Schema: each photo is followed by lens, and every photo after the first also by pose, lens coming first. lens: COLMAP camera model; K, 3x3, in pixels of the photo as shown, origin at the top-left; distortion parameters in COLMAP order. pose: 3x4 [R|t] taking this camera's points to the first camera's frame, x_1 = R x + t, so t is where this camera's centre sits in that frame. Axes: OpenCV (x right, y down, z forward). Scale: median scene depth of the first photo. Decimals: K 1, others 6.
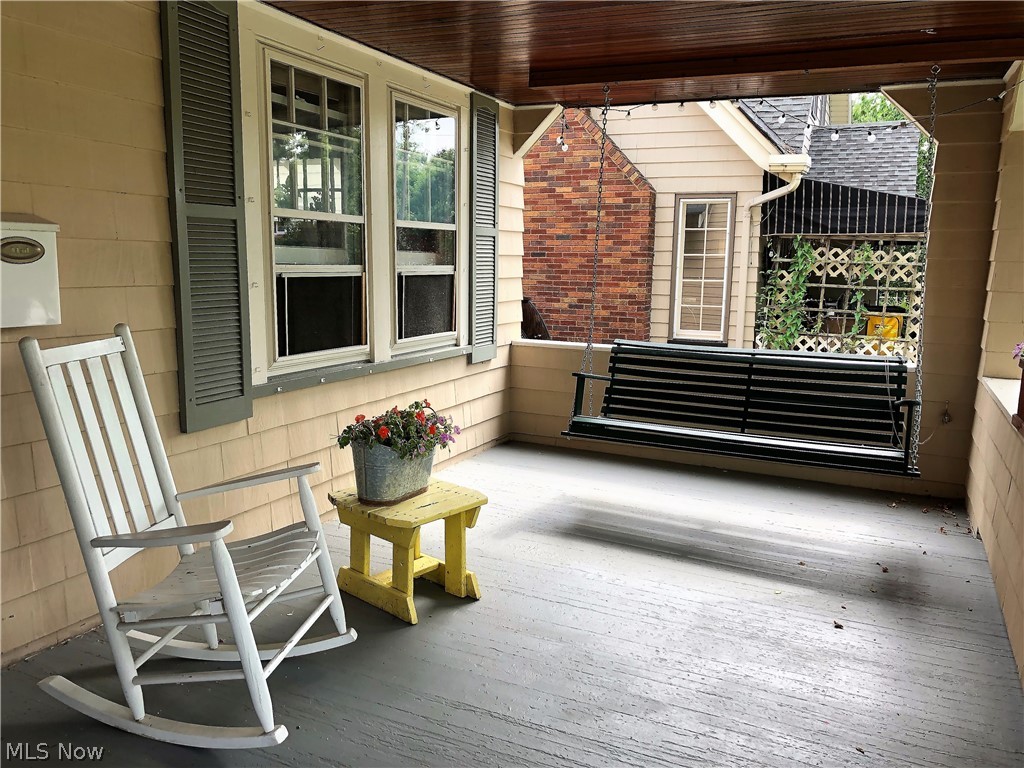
lens RADIAL K [[840.3, 0, 511.2], [0, 840.3, 376.0], [0, 0, 1]] dist [0.005139, 0.005371]
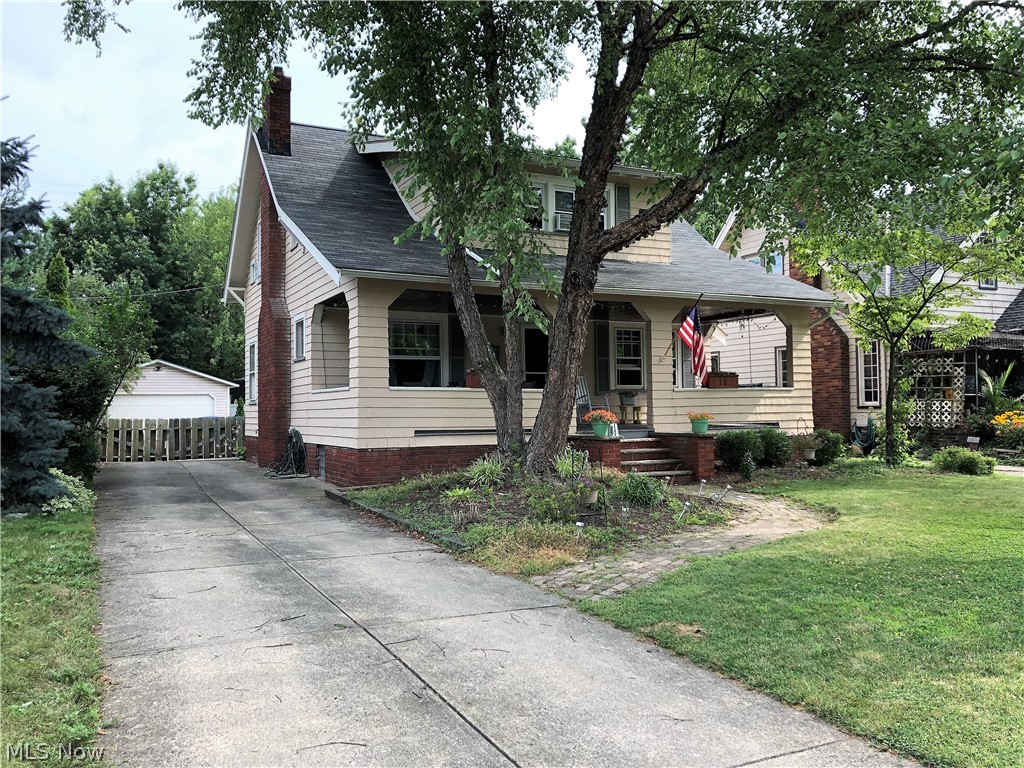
lens RADIAL K [[840.3, 0, 511.2], [0, 840.3, 376.0], [0, 0, 1]] dist [0.005139, 0.005371]
pose [[0.771913, -0.050511, -0.633718, 0.945975], [-0.063589, 0.985705, -0.156022, 0.291941], [0.632540, 0.160733, 0.757666, -1.266145]]
